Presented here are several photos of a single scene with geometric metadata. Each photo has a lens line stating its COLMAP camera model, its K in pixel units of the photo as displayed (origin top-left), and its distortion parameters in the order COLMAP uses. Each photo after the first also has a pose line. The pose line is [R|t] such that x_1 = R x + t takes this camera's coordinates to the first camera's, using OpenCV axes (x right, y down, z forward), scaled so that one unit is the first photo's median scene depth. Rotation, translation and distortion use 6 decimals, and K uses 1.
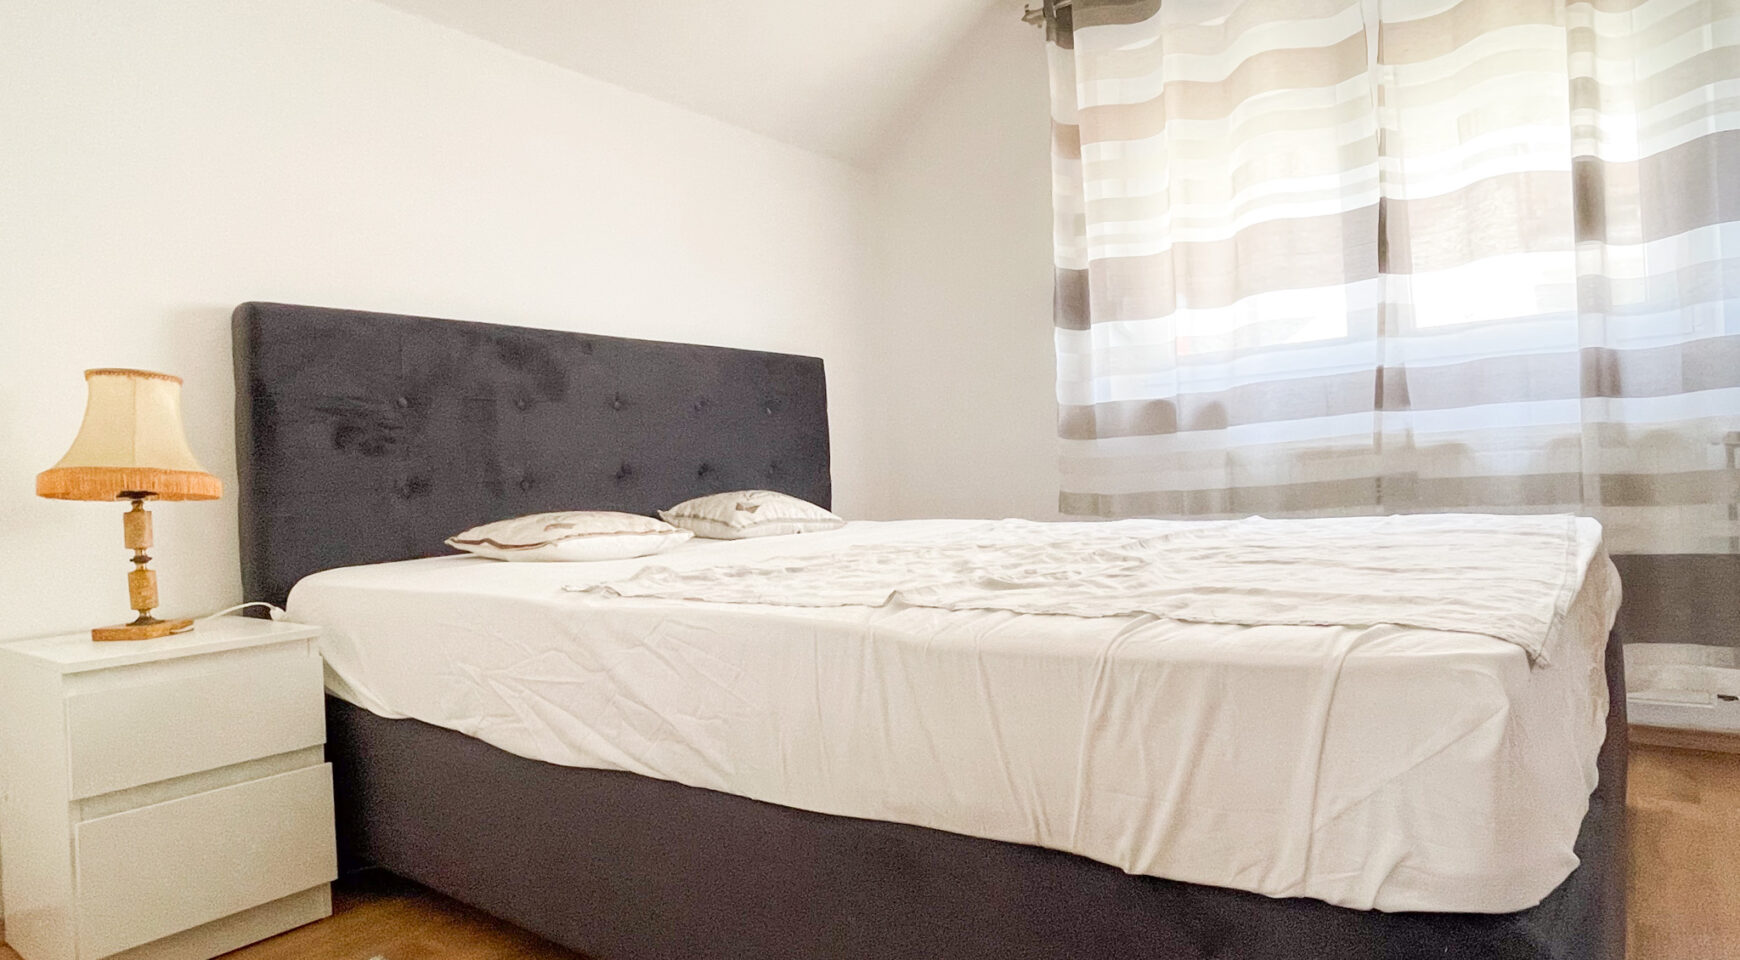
lens RADIAL K [[998.6, 0, 870.0], [0, 998.6, 480.0], [0, 0, 1]] dist [0.097773, -0.000136]
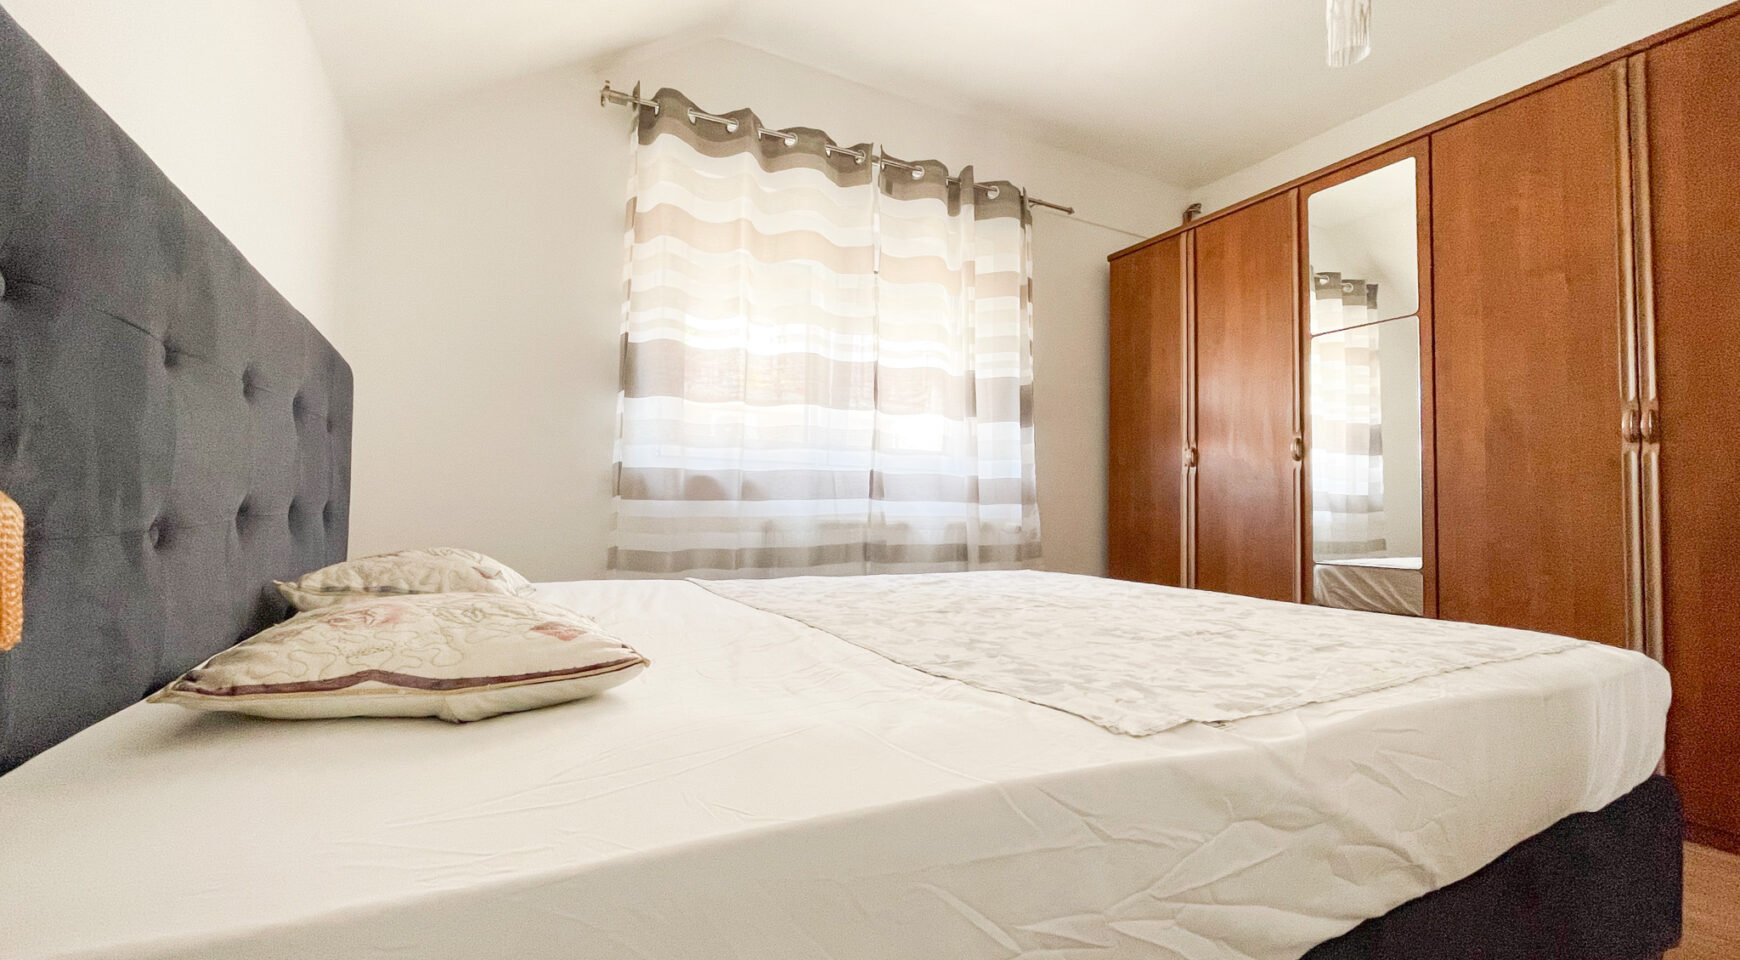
lens RADIAL K [[742.9, 0, 870.0], [0, 742.9, 480.0], [0, 0, 1]] dist [-0.001290, -0.000222]
pose [[0.431206, 0.089375, 0.897816, -0.460292], [-0.032856, 0.995977, -0.083367, -0.004698], [-0.901655, 0.006450, 0.432407, 0.522789]]
